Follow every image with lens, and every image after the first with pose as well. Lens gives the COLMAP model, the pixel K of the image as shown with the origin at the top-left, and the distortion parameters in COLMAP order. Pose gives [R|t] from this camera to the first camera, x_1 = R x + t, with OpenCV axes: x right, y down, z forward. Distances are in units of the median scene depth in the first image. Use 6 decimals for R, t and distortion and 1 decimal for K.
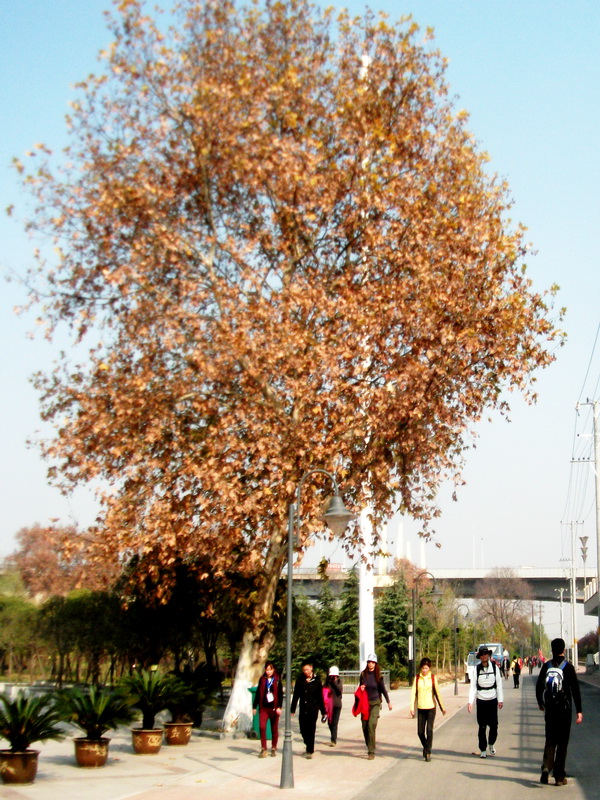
lens RADIAL K [[475.6, 0, 300.0], [0, 475.6, 400.0], [0, 0, 1]] dist [-0.069914, -0.000404]
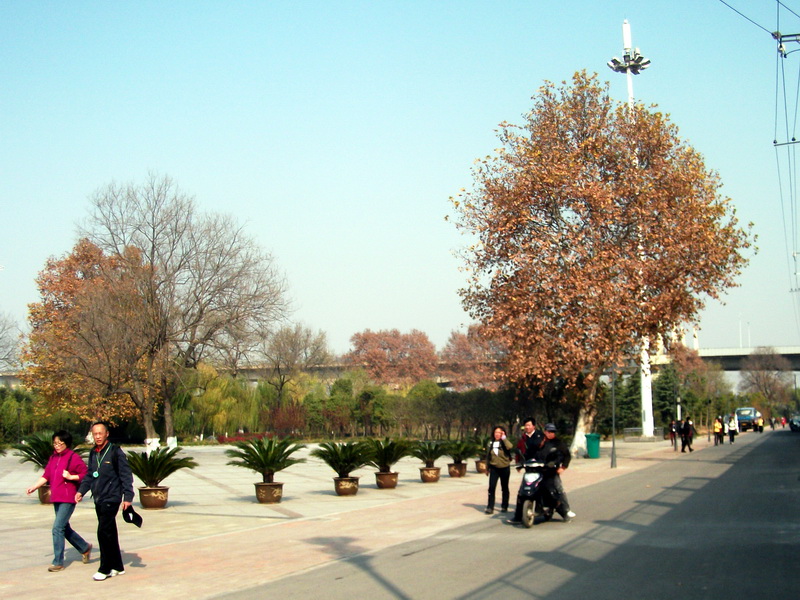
lens RADIAL K [[545.9, 0, 400.0], [0, 545.9, 300.0], [0, 0, 1]] dist [-0.122688, -0.000333]
pose [[0.953213, -0.068221, -0.294501, -0.138134], [0.147442, 0.955391, 0.255908, -0.580764], [0.263905, -0.287357, 0.920750, -1.055532]]
